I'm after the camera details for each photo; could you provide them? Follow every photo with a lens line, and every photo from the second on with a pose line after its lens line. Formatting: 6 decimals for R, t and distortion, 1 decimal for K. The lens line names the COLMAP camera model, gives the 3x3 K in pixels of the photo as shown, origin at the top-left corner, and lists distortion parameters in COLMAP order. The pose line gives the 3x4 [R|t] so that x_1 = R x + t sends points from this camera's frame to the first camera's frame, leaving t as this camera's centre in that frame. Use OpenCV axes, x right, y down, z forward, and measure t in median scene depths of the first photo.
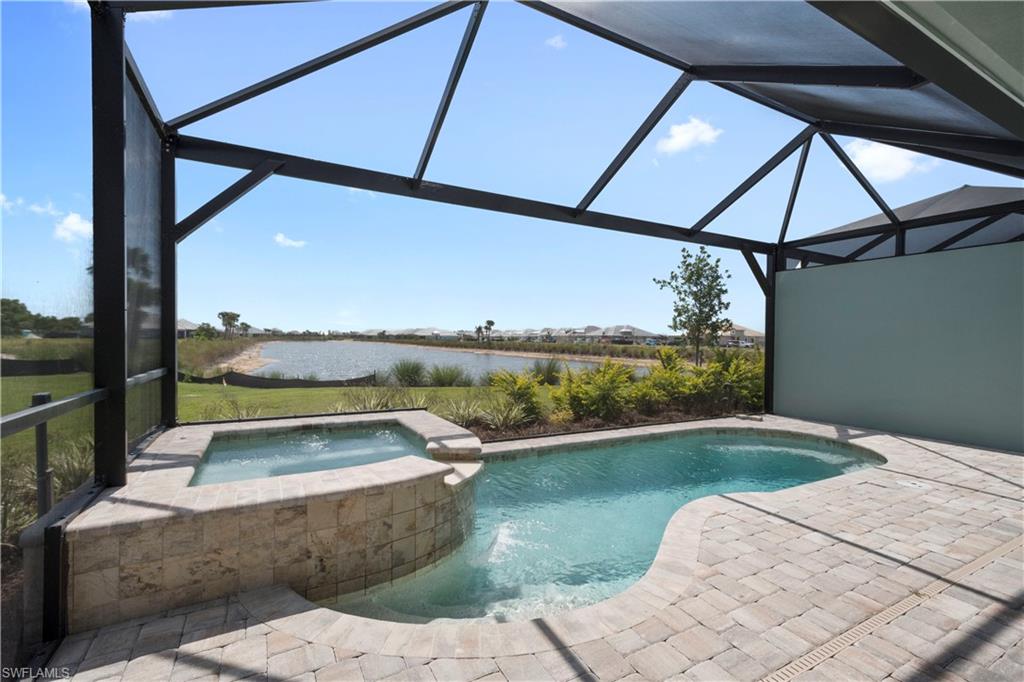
lens RADIAL K [[455.1, 0, 512.0], [0, 455.1, 341.0], [0, 0, 1]] dist [0.013729, -0.000091]
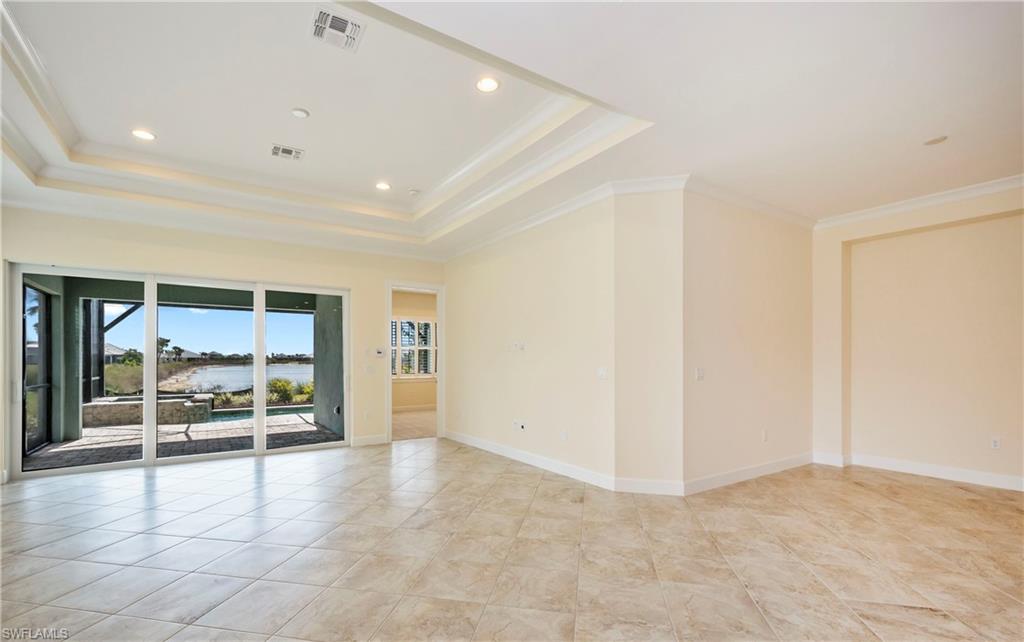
lens RADIAL K [[460.8, 0, 508.2], [0, 460.8, 354.2], [0, 0, 1]] dist [0.003959, 0.000361]
pose [[0.995962, -0.013393, 0.088767, 0.065815], [0.014709, 0.999791, -0.014187, 0.000008], [-0.088558, 0.015436, 0.995951, -0.090697]]
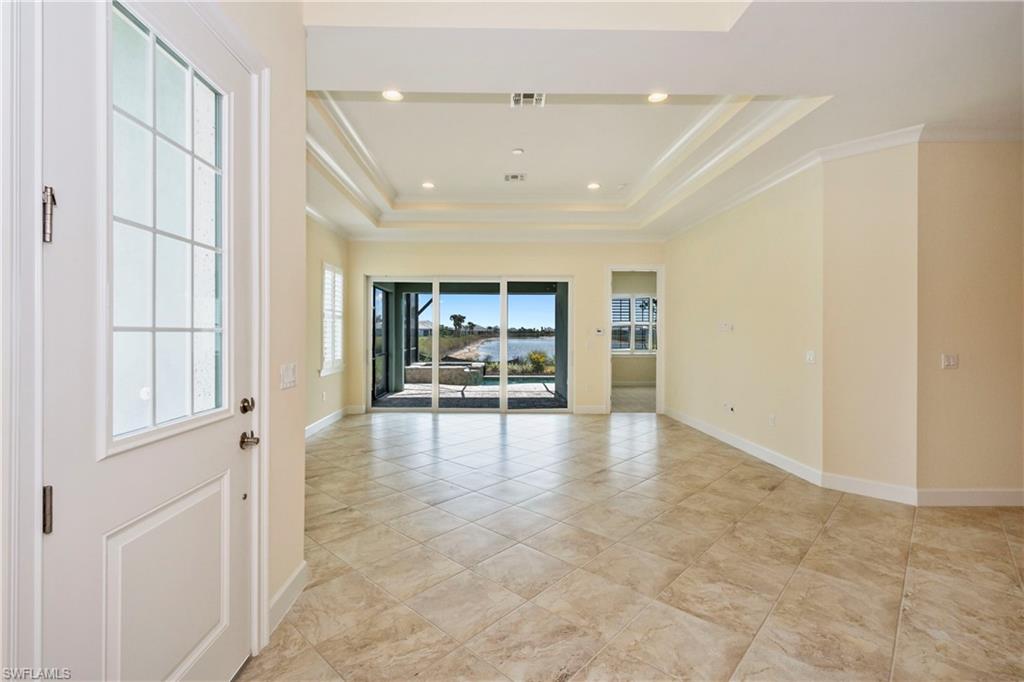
lens RADIAL K [[466.5, 0, 498.9], [0, 466.5, 331.5], [0, 0, 1]] dist [-0.002585, -0.000445]
pose [[0.889539, -0.012073, -0.456700, 0.074497], [0.007061, 0.999895, -0.012679, -0.000784], [0.456805, 0.008054, 0.889530, -0.097789]]
